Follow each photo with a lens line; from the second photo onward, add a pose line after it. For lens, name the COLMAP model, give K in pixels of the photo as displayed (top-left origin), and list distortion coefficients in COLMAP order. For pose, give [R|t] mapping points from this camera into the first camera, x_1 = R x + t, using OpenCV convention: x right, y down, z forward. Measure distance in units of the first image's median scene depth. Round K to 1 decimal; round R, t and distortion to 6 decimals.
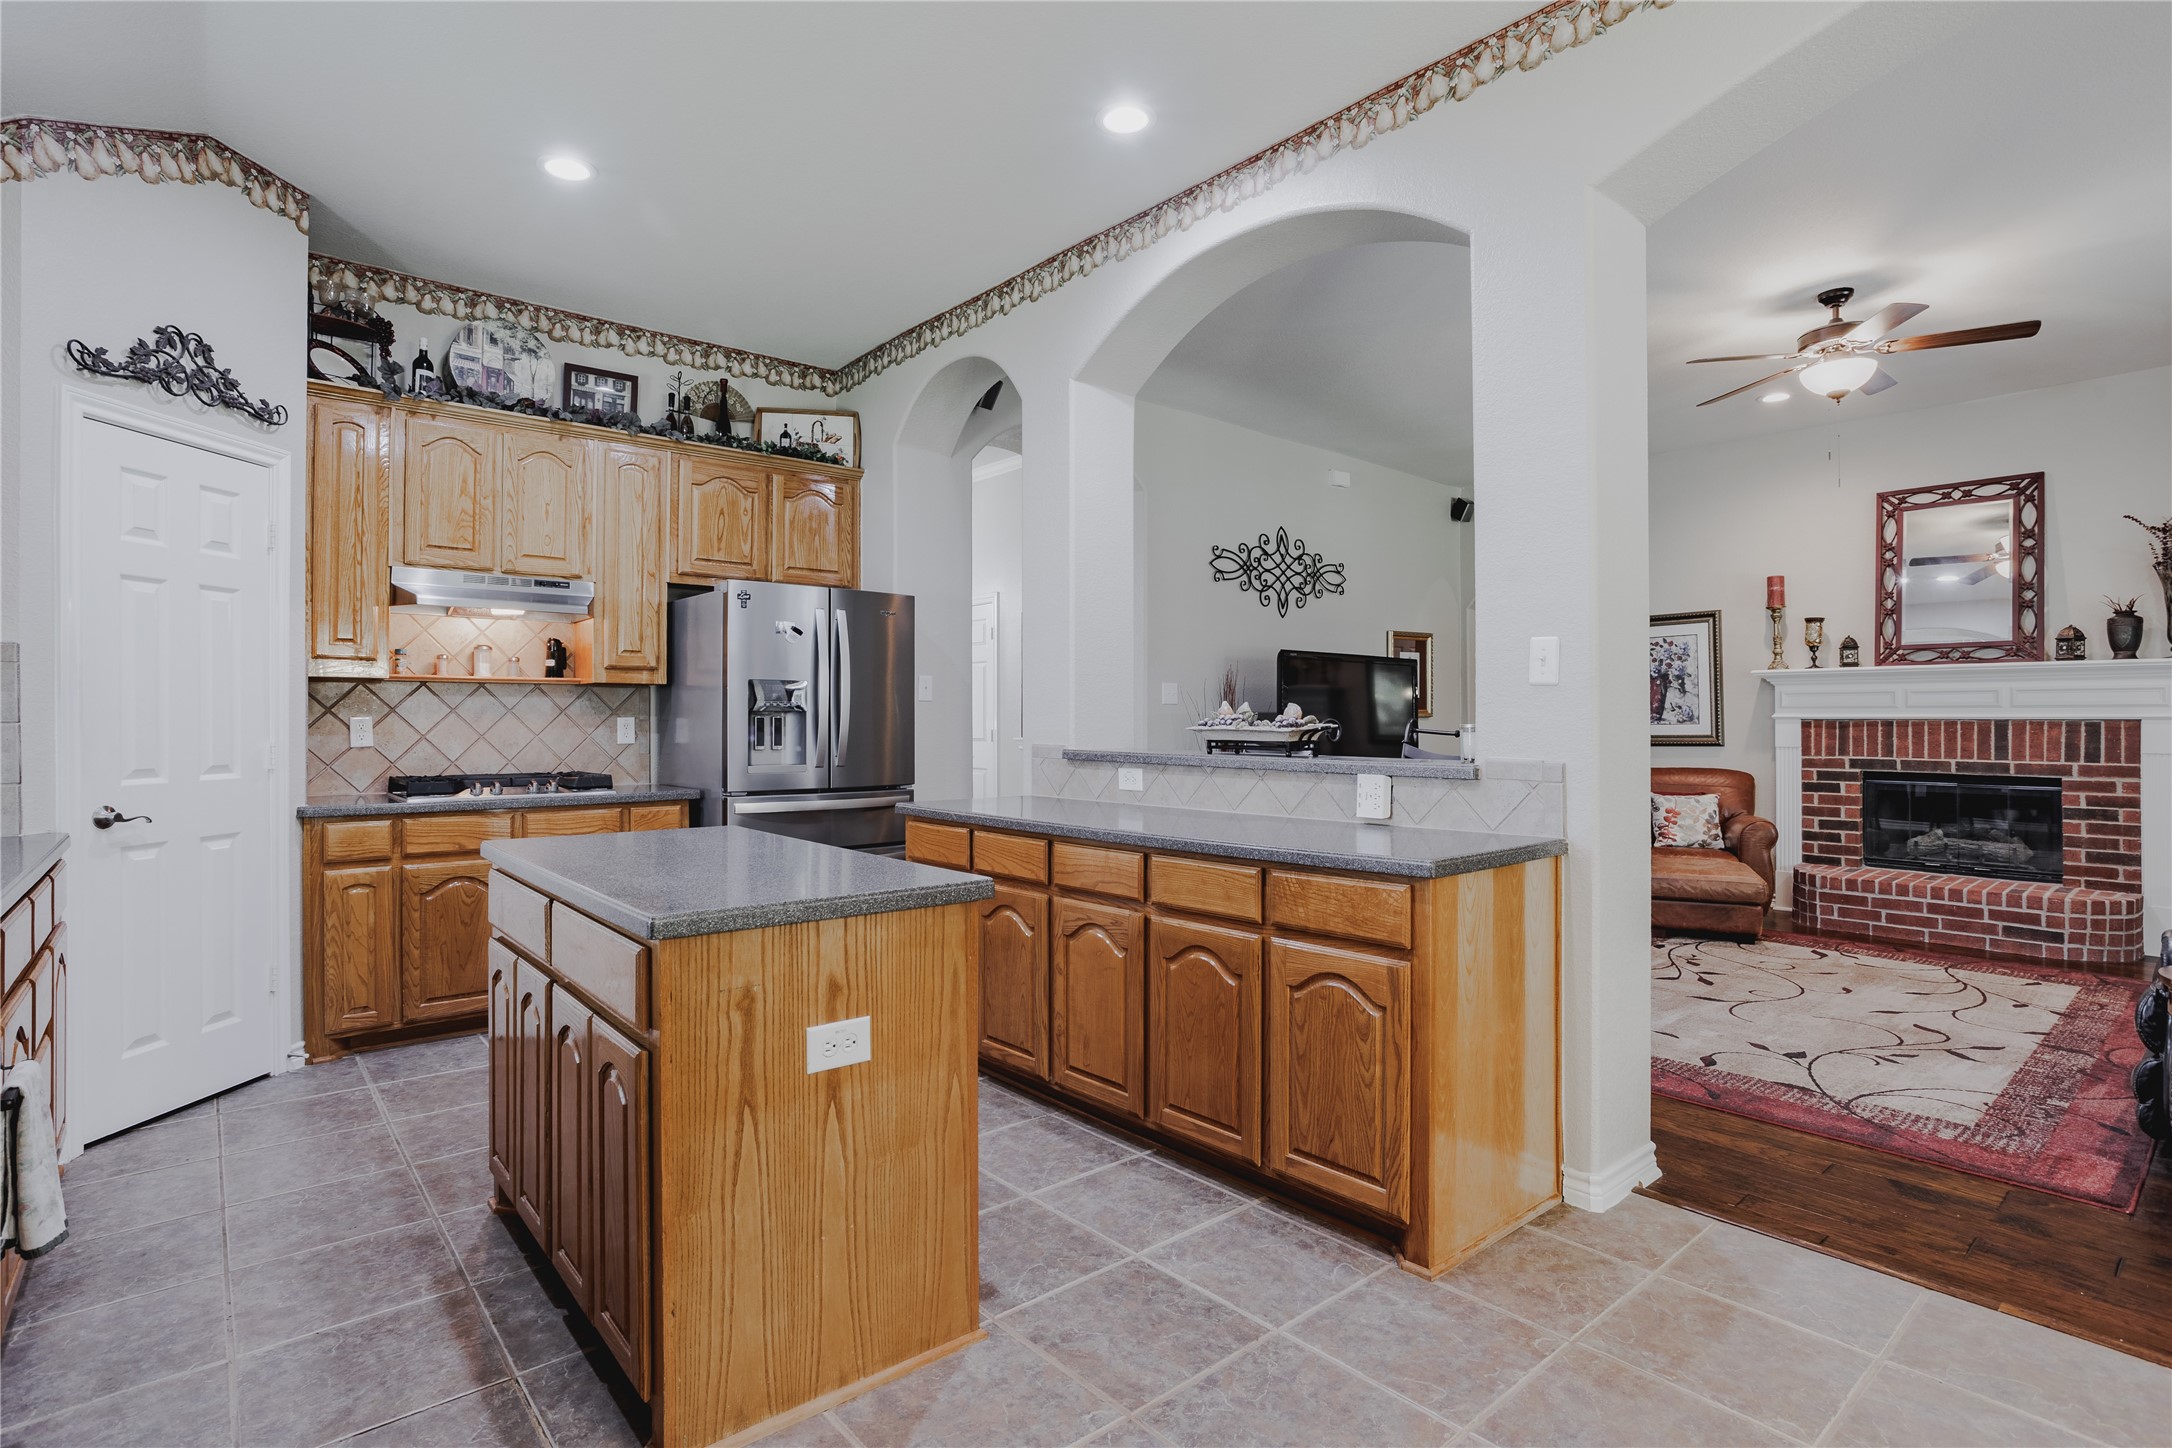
lens RADIAL K [[1075.4, 0, 1077.1], [0, 1075.4, 710.7], [0, 0, 1]] dist [-0.042476, 0.015354]
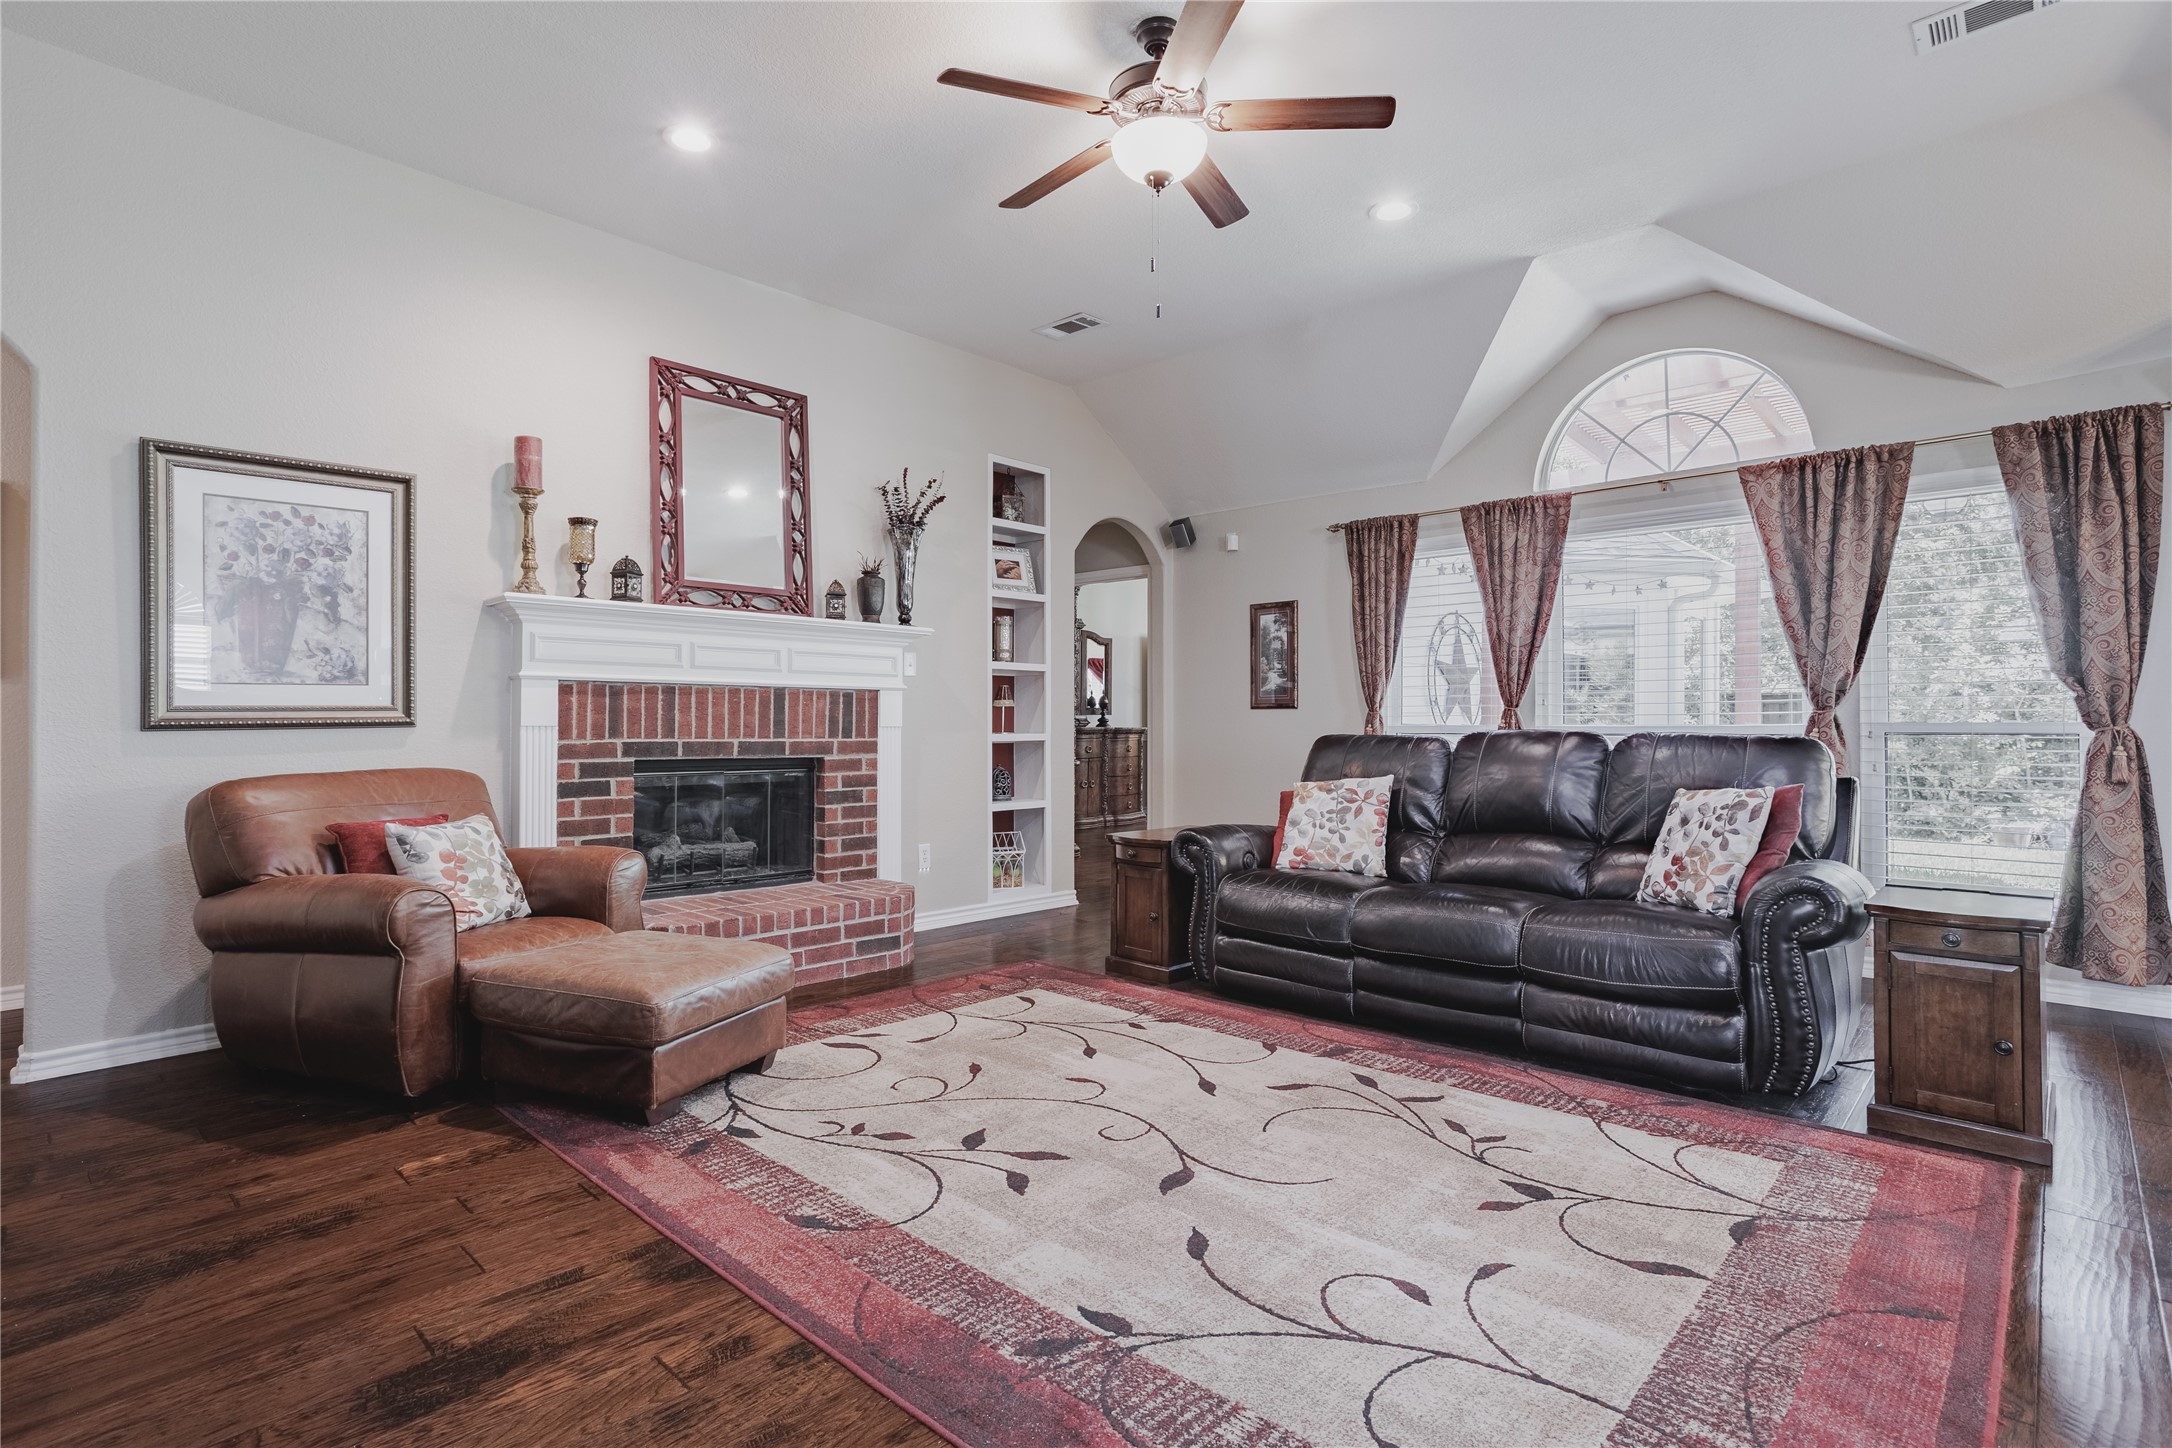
lens RADIAL K [[1070.6, 0, 1045.8], [0, 1070.6, 705.2], [0, 0, 1]] dist [-0.043498, 0.023746]
pose [[-0.095584, 0.014928, 0.995309, 0.057767], [-0.011764, 0.999801, -0.016125, 0.037591], [-0.995352, -0.013250, -0.095389, 1.008402]]
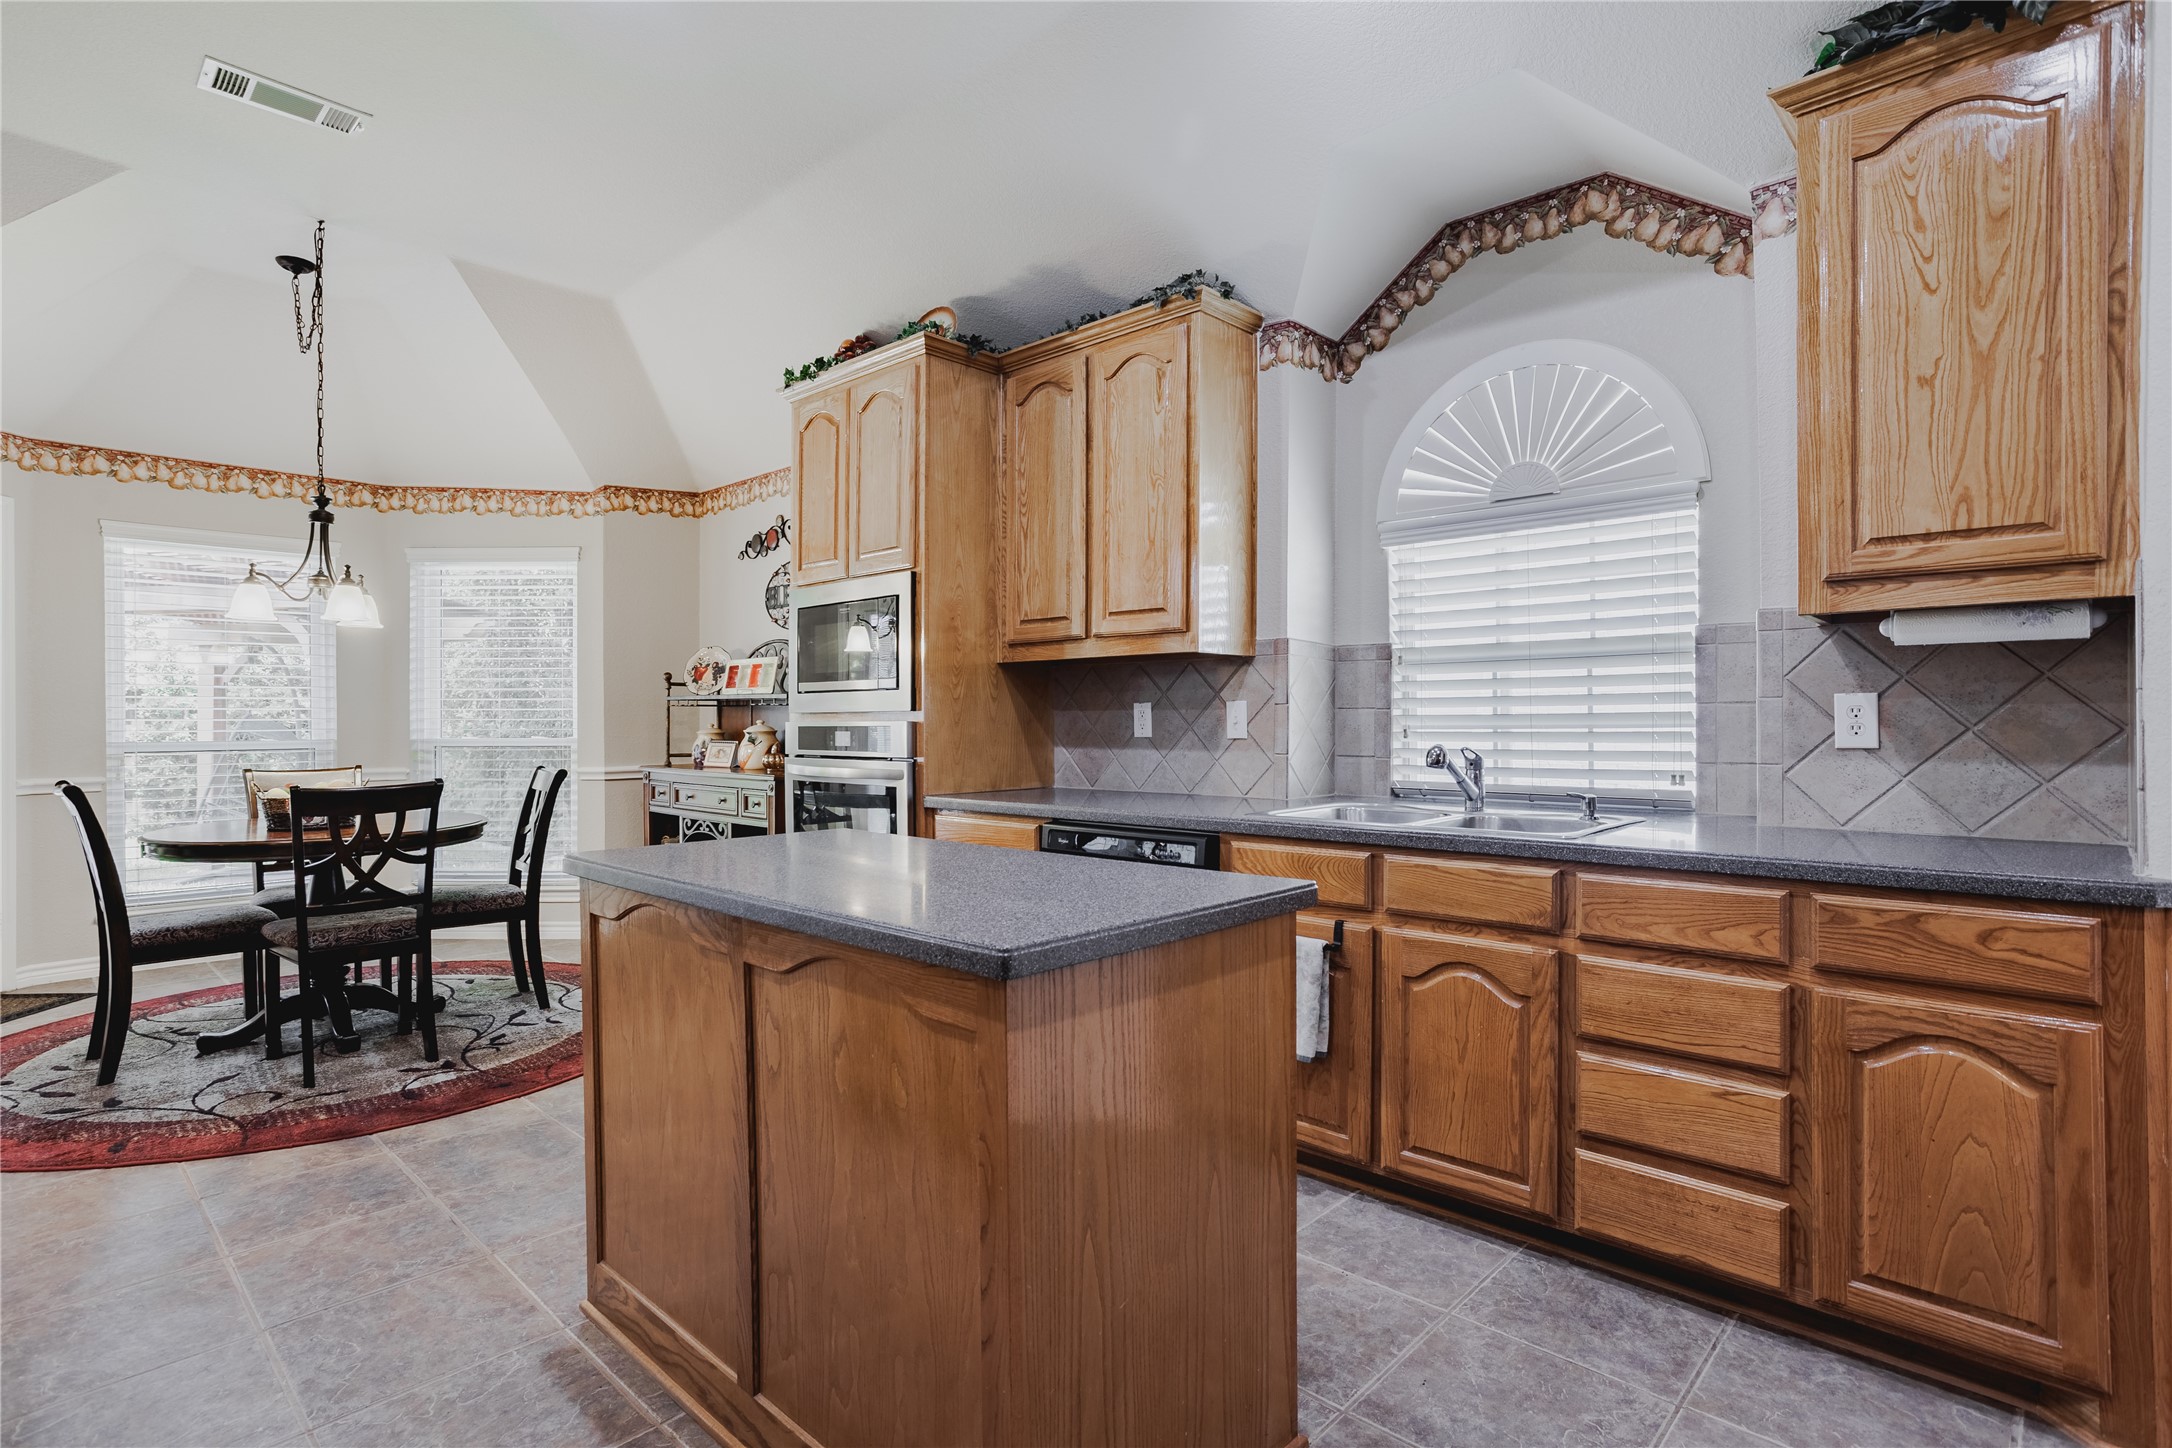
lens RADIAL K [[1070.6, 0, 1082.9], [0, 1070.6, 730.3], [0, 0, 1]] dist [-0.043498, 0.023746]
pose [[-0.993465, 0.005010, -0.114030, -0.184796], [0.005079, 0.999987, -0.000318, 0.018131], [0.114027, -0.000895, -0.993477, 0.843279]]
